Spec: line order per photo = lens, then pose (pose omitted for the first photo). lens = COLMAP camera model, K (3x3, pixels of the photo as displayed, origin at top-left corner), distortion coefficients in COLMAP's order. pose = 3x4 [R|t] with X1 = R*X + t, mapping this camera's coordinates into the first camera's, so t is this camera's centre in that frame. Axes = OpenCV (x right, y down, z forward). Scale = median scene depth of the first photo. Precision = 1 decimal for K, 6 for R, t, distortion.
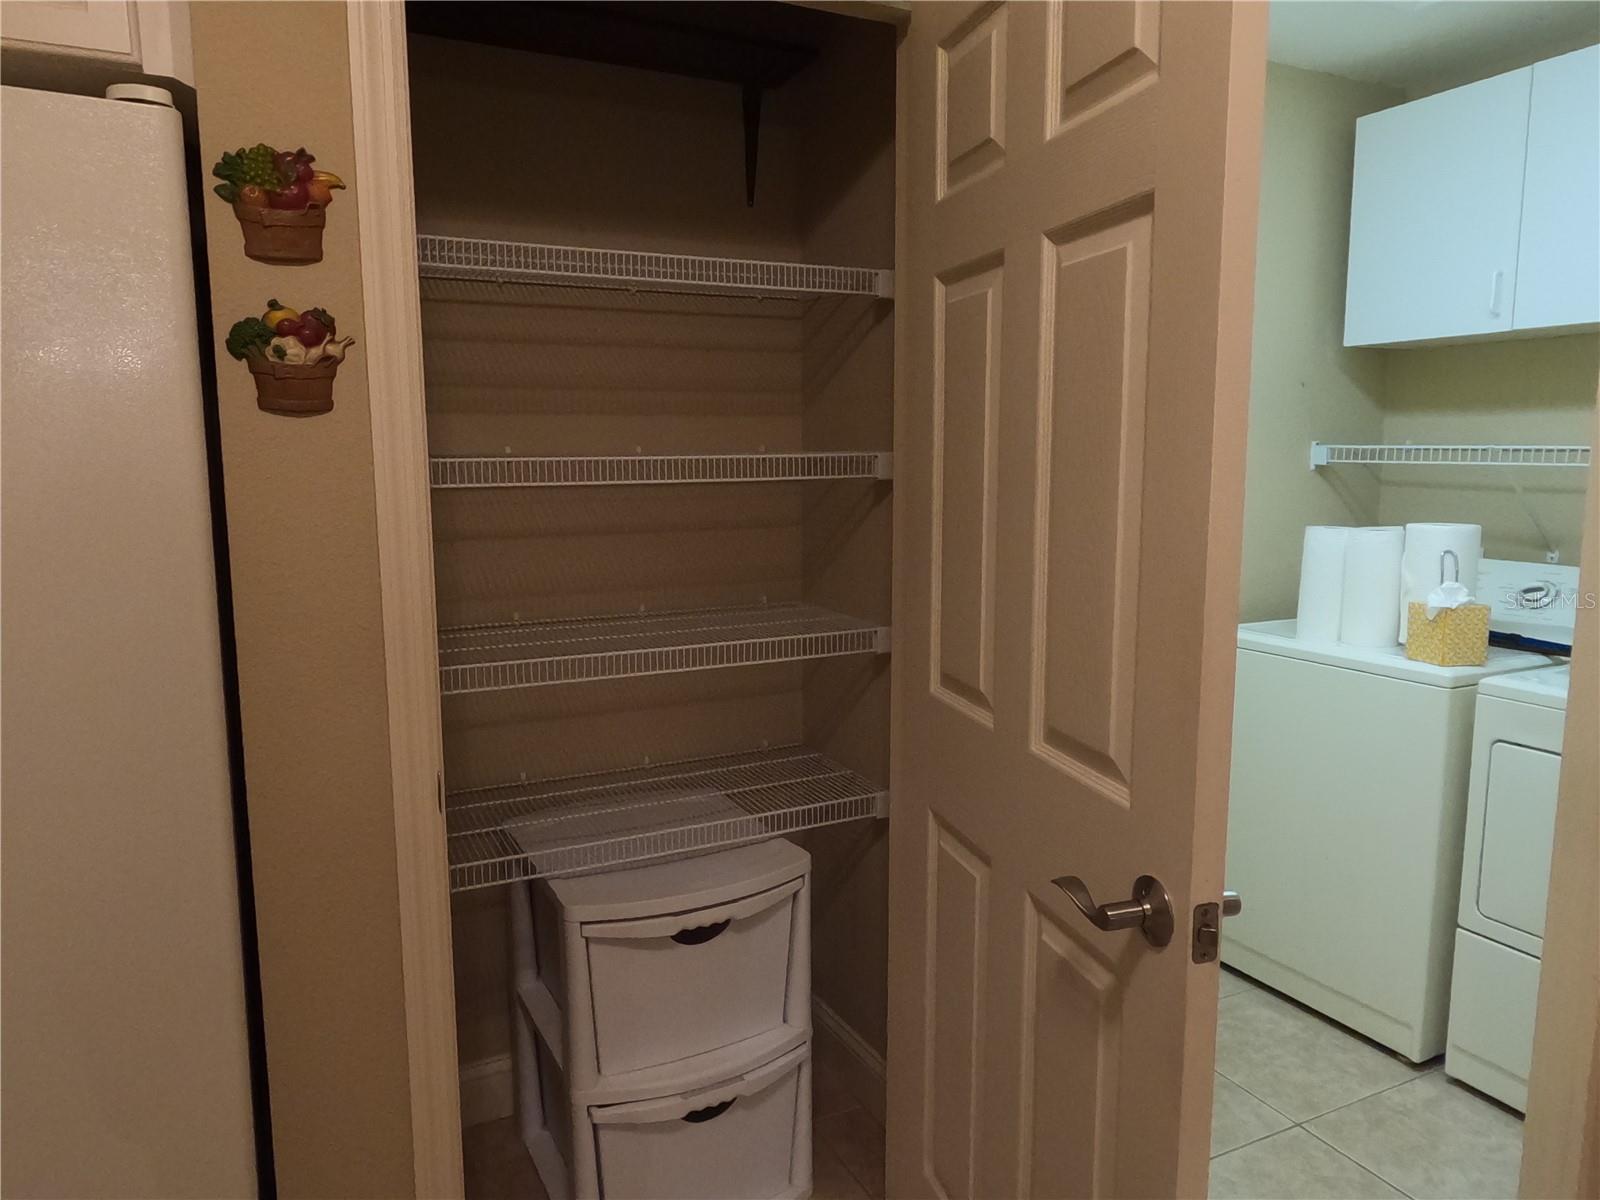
lens RADIAL K [[1086.0, 0, 795.6], [0, 1086.0, 596.5], [0, 0, 1]] dist [0.002336, -0.001786]
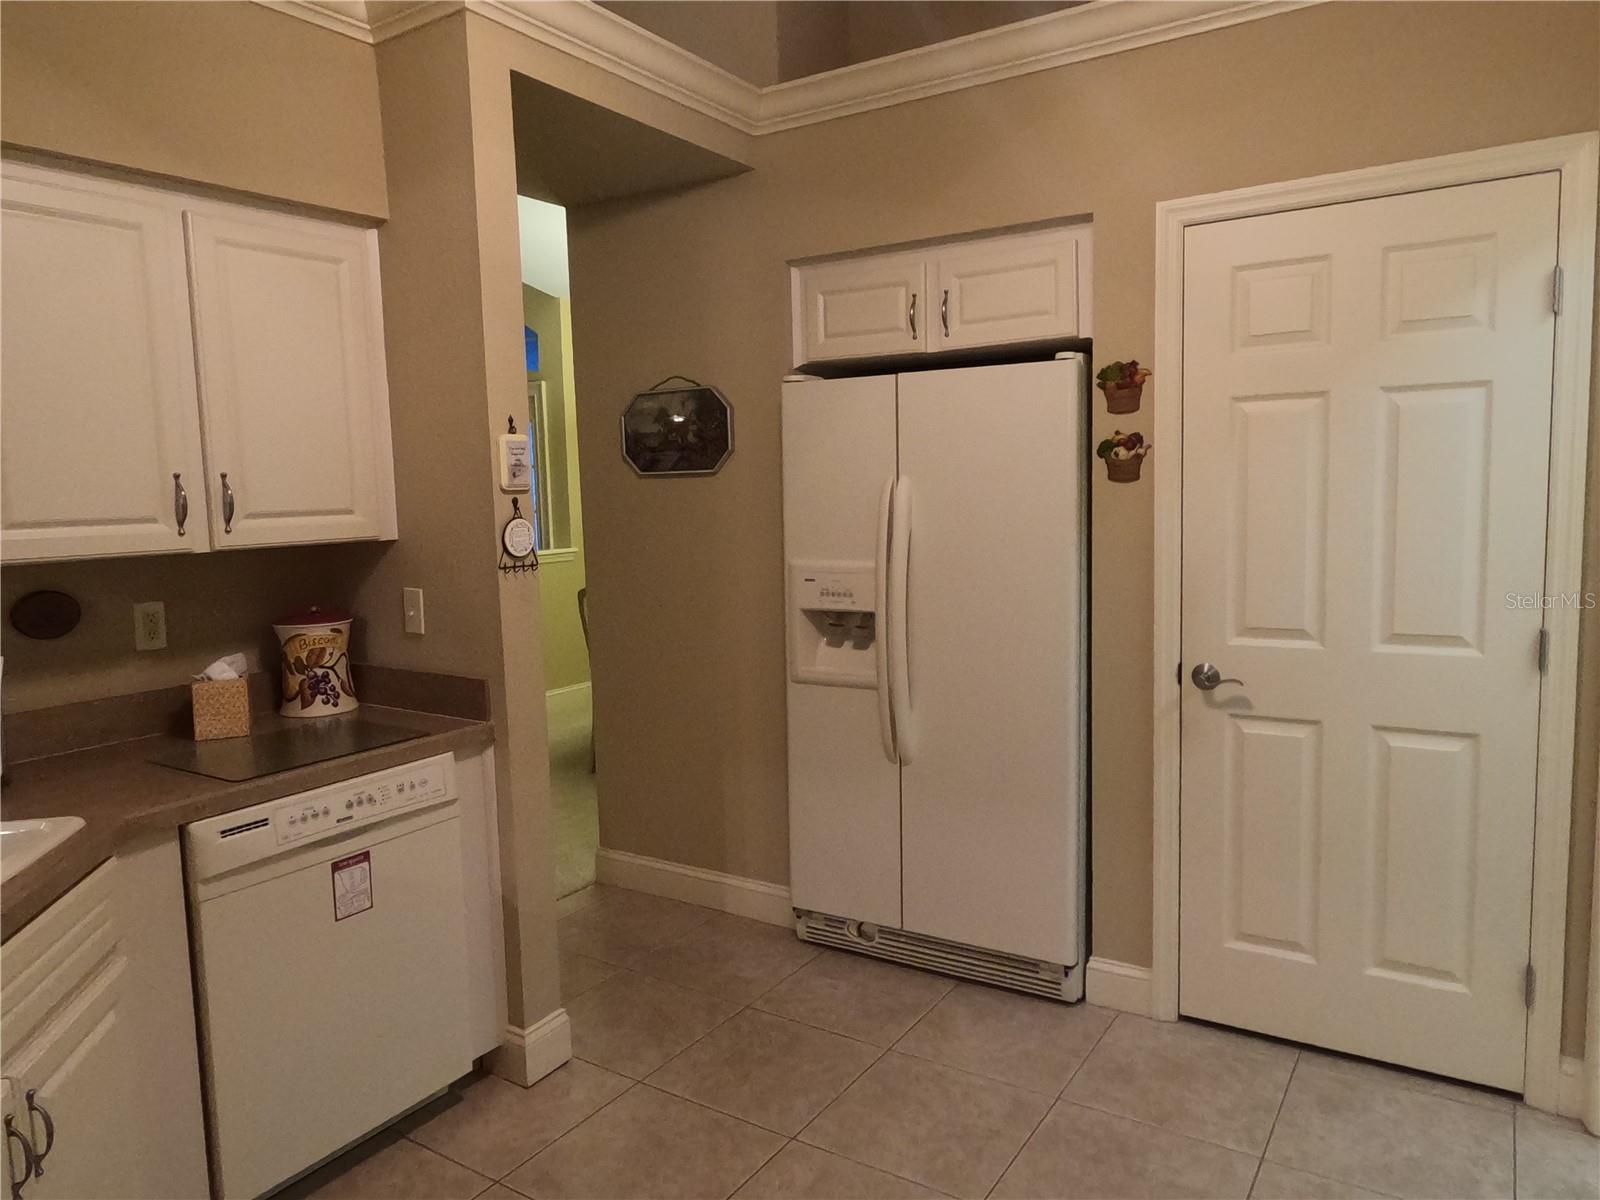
lens RADIAL K [[1086.0, 0, 809.6], [0, 1086.0, 603.0], [0, 0, 1]] dist [0.002336, -0.001786]
pose [[0.516486, 0.083963, -0.852169, 1.069394], [-0.090479, 0.994961, 0.043194, 0.034437], [0.851502, 0.054794, 0.521480, -0.636809]]
